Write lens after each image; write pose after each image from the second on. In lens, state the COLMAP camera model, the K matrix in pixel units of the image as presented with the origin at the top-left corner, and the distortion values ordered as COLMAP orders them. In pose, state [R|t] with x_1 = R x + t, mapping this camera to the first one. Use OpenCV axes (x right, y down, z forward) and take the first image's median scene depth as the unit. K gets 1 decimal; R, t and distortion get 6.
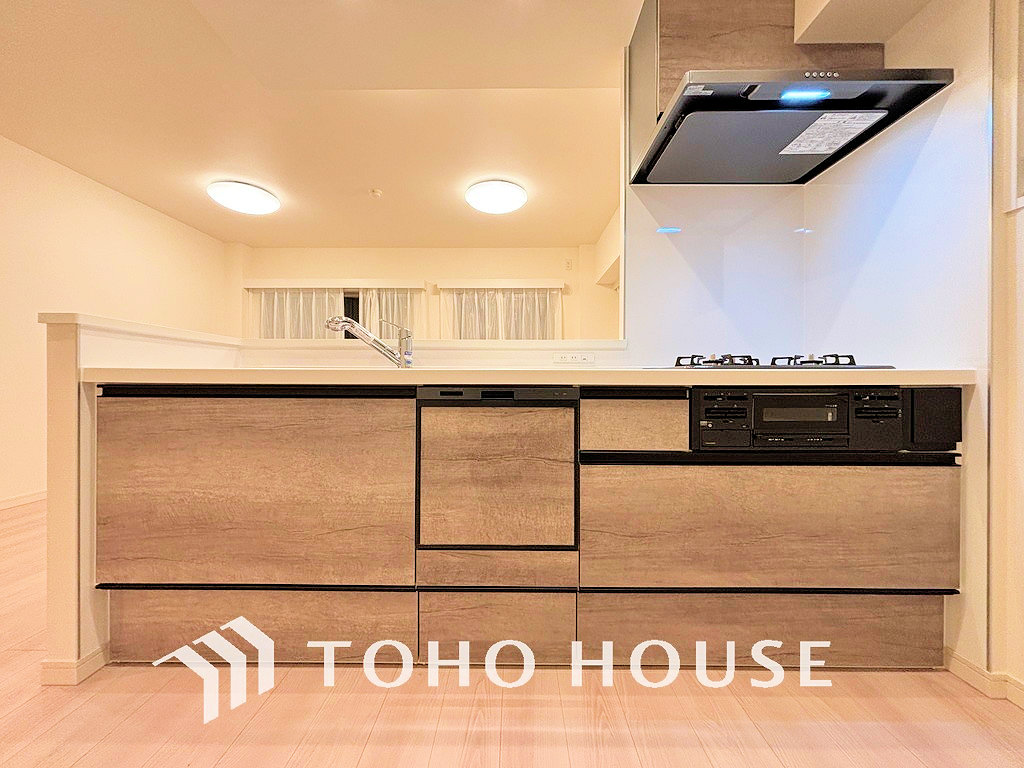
lens RADIAL K [[410.0, 0, 512.8], [0, 410.0, 383.8], [0, 0, 1]] dist [-0.007782, 0.000537]
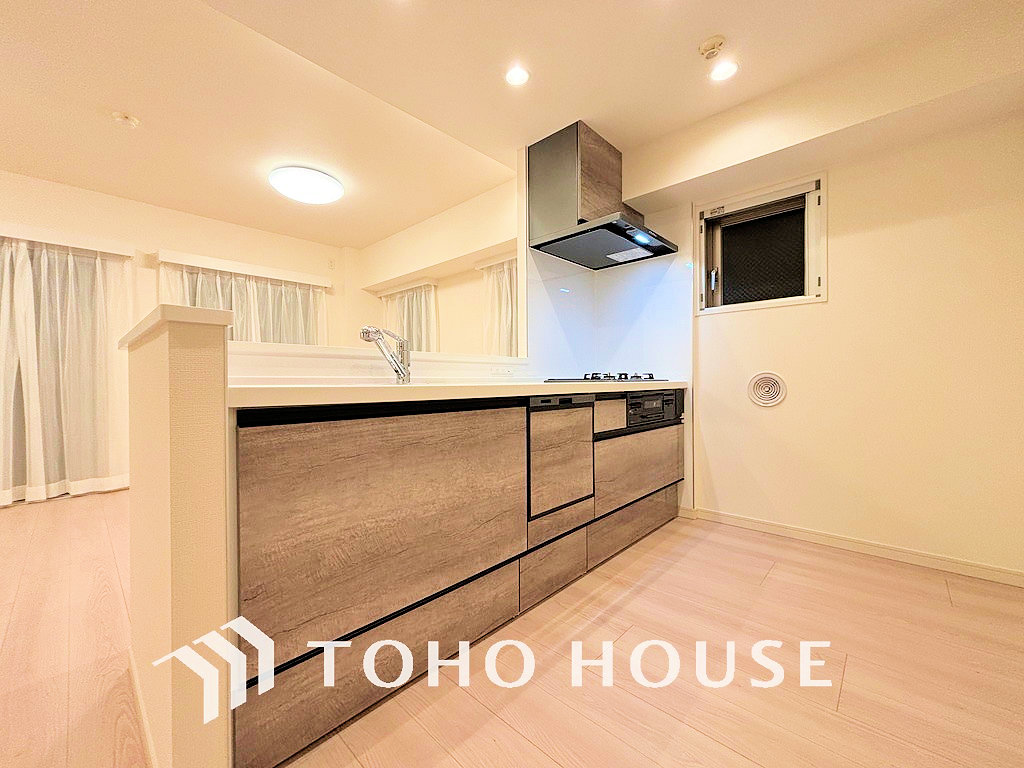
lens RADIAL K [[410.0, 0, 517.1], [0, 410.0, 382.1], [0, 0, 1]] dist [-0.007782, 0.000537]
pose [[0.673289, -0.009027, 0.739324, -1.218037], [0.010798, 0.999939, 0.002374, -0.043877], [-0.739300, 0.006385, 0.673346, 0.145823]]
